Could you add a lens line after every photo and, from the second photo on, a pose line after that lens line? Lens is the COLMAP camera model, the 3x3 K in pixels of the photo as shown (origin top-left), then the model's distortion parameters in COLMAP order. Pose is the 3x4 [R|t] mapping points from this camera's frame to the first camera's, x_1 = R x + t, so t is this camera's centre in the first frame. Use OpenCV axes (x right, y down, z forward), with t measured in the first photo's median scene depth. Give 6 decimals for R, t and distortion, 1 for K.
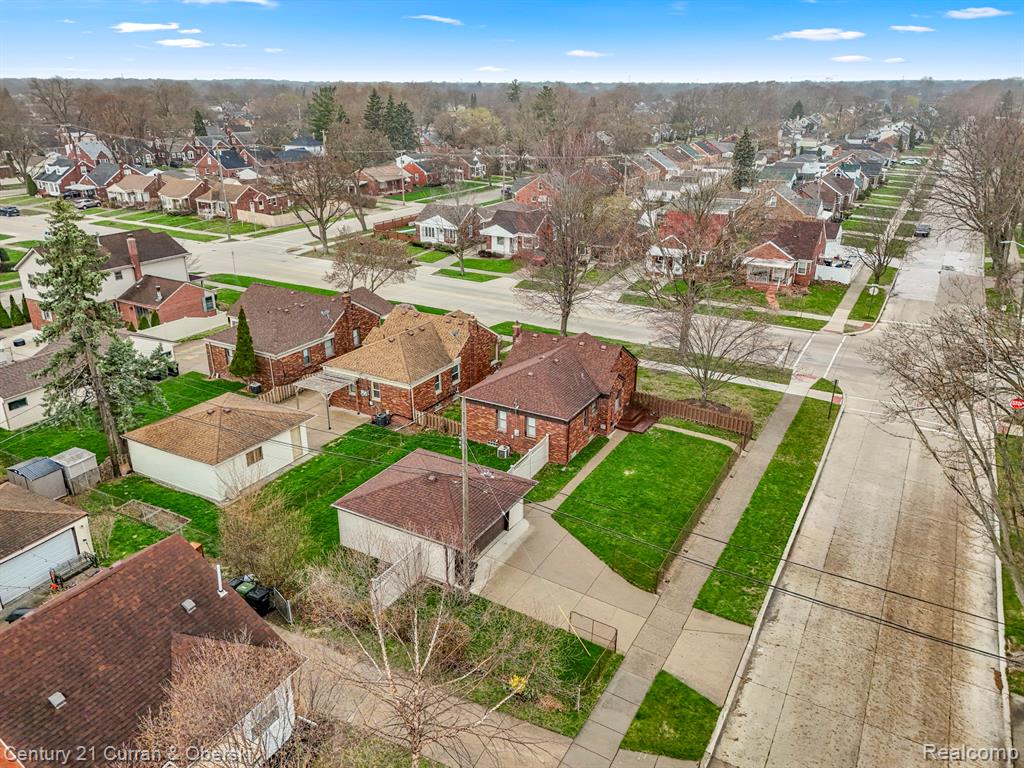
lens RADIAL K [[744.7, 0, 509.1], [0, 744.7, 383.6], [0, 0, 1]] dist [0.085349, -0.070715]
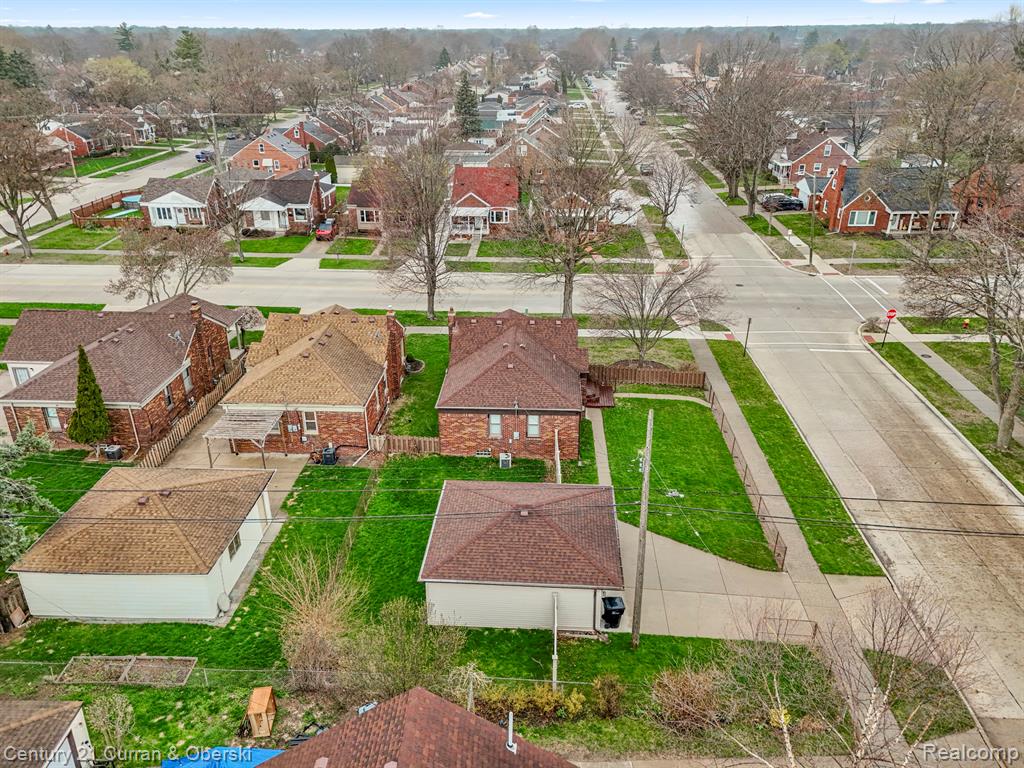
lens RADIAL K [[765.6, 0, 505.6], [0, 765.6, 387.2], [0, 0, 1]] dist [0.086275, -0.079921]
pose [[0.895480, -0.191636, 0.401736, -0.286932], [0.170462, 0.981410, 0.088189, -0.057882], [-0.411168, -0.010490, 0.911499, 0.157224]]
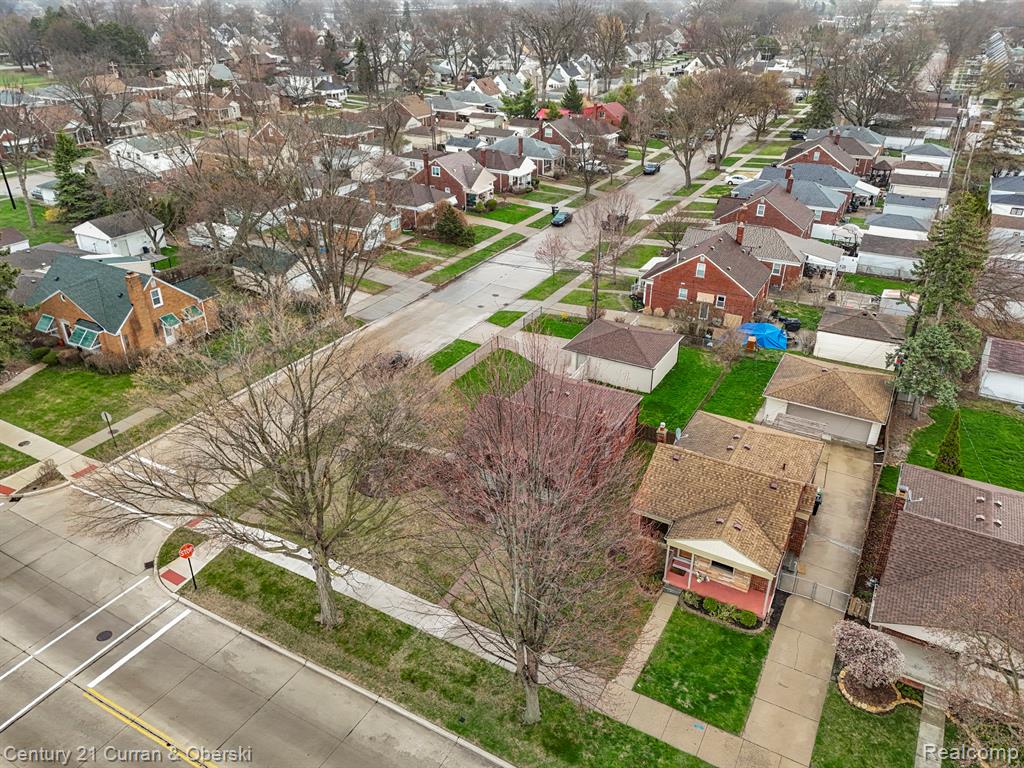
lens RADIAL K [[744.7, 0, 509.1], [0, 744.7, 383.6], [0, 0, 1]] dist [0.085349, -0.070715]
pose [[-0.999942, 0.002241, -0.010510, 0.115281], [-0.006529, 0.650131, 0.759794, -0.684316], [0.008535, 0.759819, -0.650079, 1.423511]]
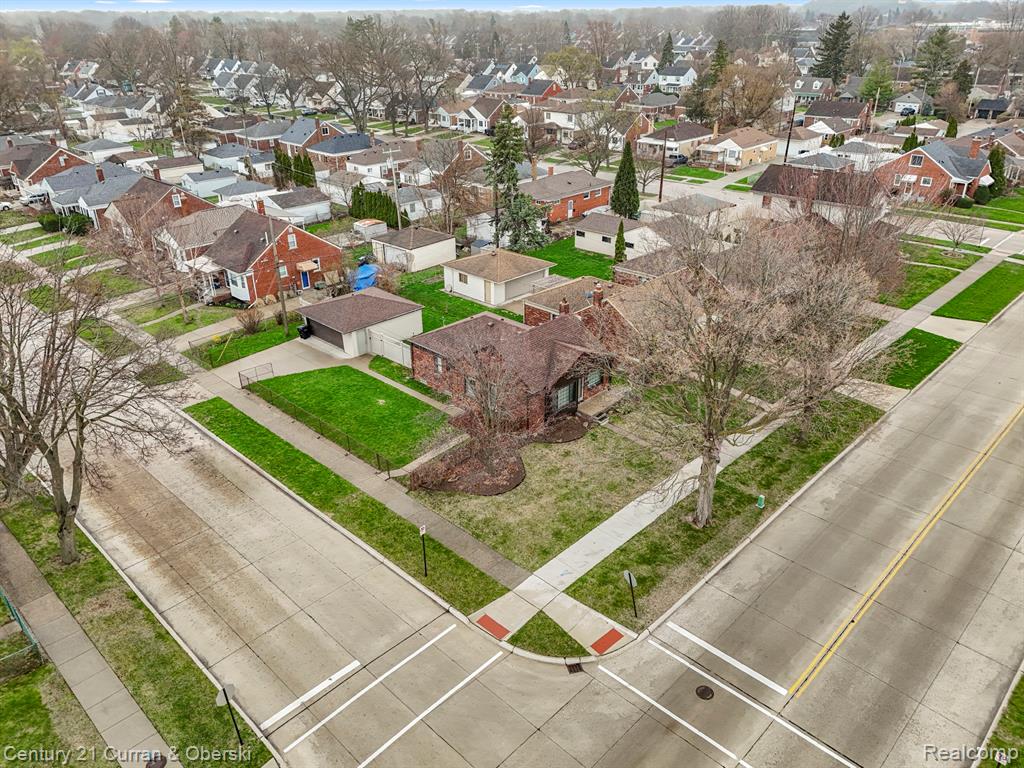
lens RADIAL K [[744.7, 0, 509.1], [0, 744.7, 383.6], [0, 0, 1]] dist [0.085349, -0.070715]
pose [[-0.249536, 0.431255, -0.867035, 0.859835], [-0.349394, 0.794952, 0.495959, -0.423074], [0.903136, 0.426697, -0.047691, 0.966087]]
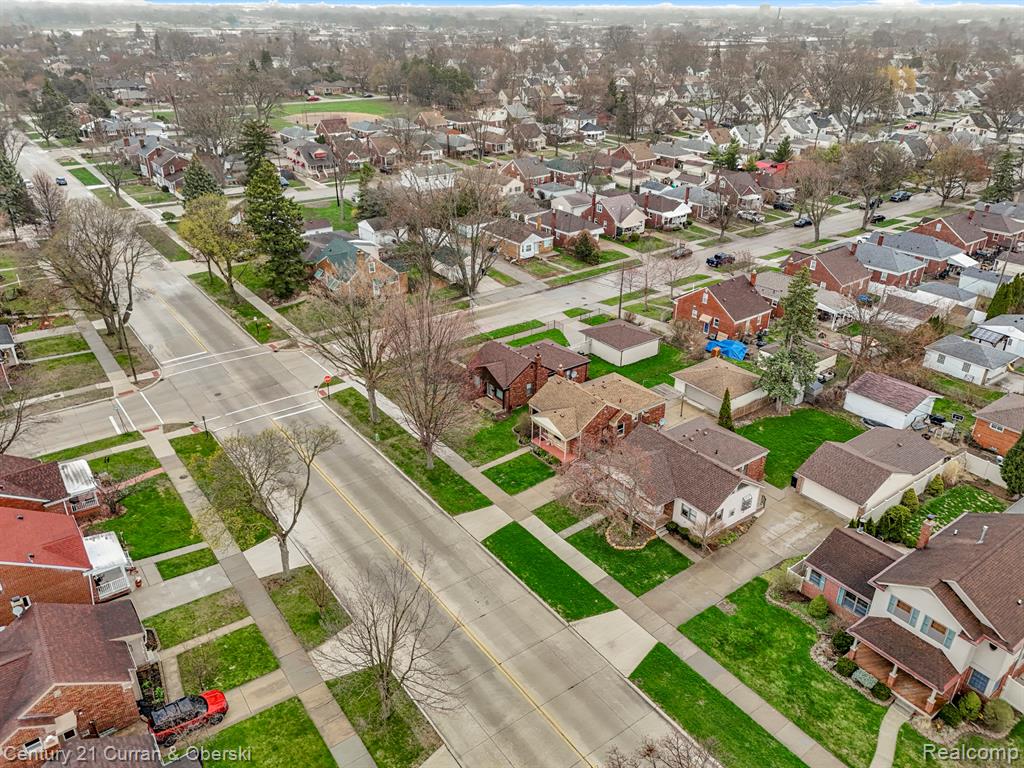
lens RADIAL K [[744.7, 0, 509.1], [0, 744.7, 383.6], [0, 0, 1]] dist [0.085349, -0.070715]
pose [[-0.916592, -0.184066, 0.354935, -0.446048], [0.141416, 0.681098, 0.718406, -1.053575], [-0.373979, 0.708679, -0.598259, 1.838060]]
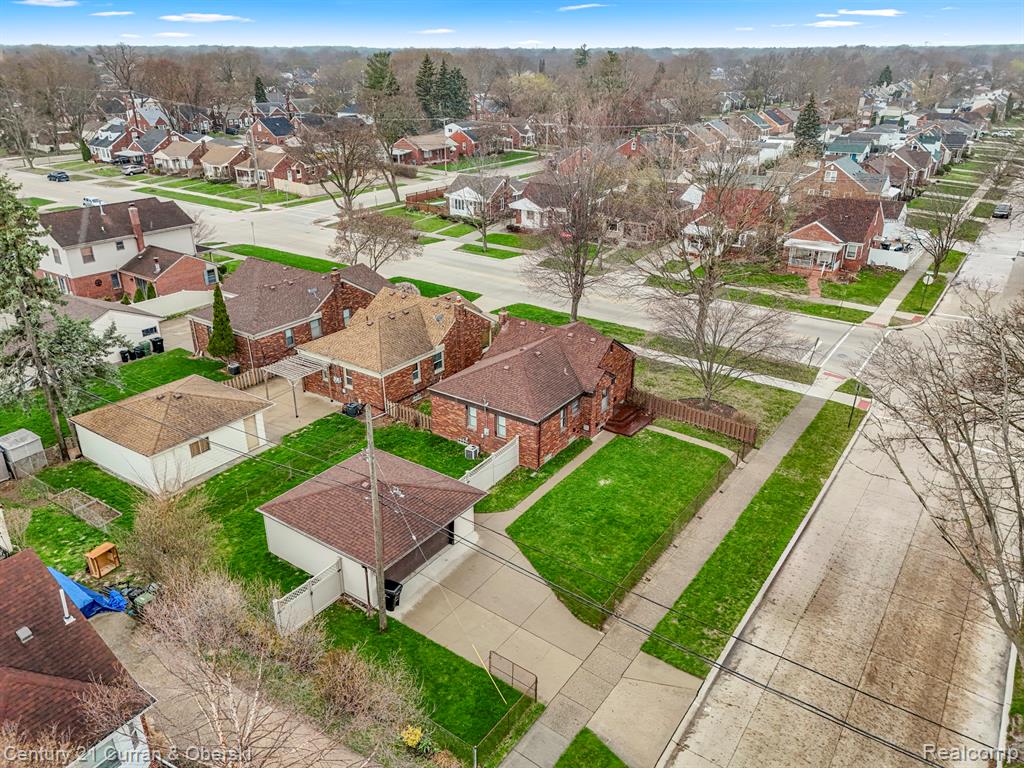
lens RADIAL K [[744.7, 0, 509.1], [0, 744.7, 383.6], [0, 0, 1]] dist [0.085349, -0.070715]
pose [[0.995548, 0.037191, -0.086612, 0.094631], [-0.033907, 0.998660, 0.039090, -0.024520], [0.087949, -0.035979, 0.995475, 0.076984]]
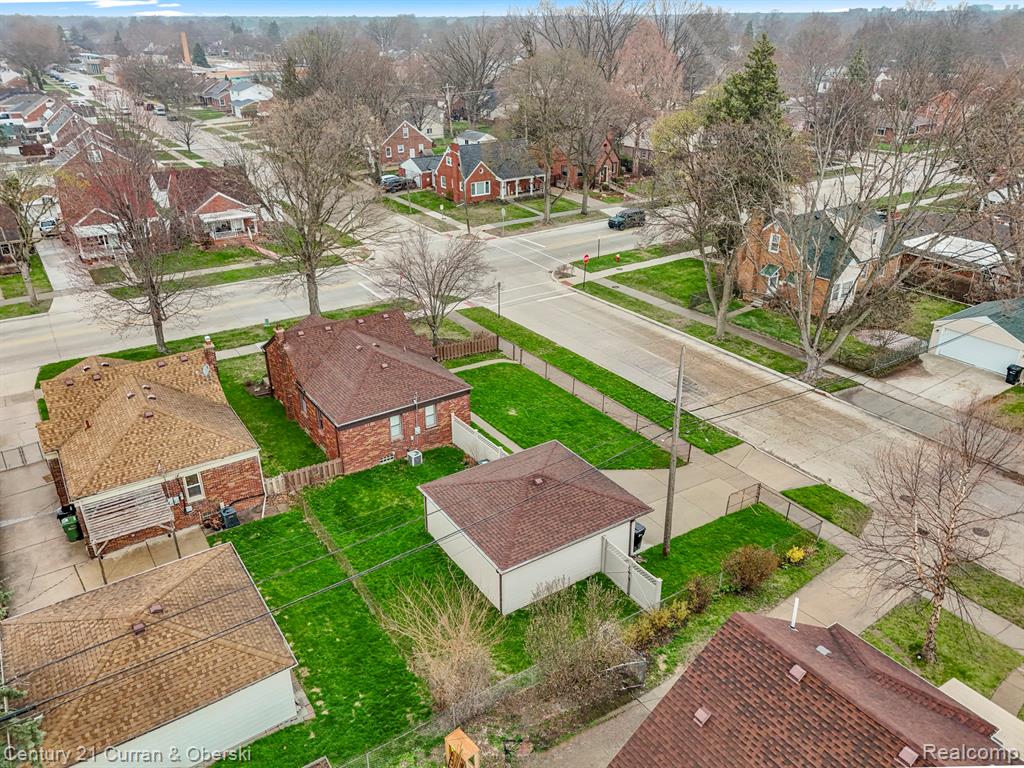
lens RADIAL K [[765.6, 0, 505.6], [0, 765.6, 387.2], [0, 0, 1]] dist [0.086275, -0.079921]
pose [[0.452793, -0.387969, 0.802781, -0.522757], [0.335704, 0.908293, 0.249614, -0.137031], [-0.826003, 0.156474, 0.541512, 0.351581]]
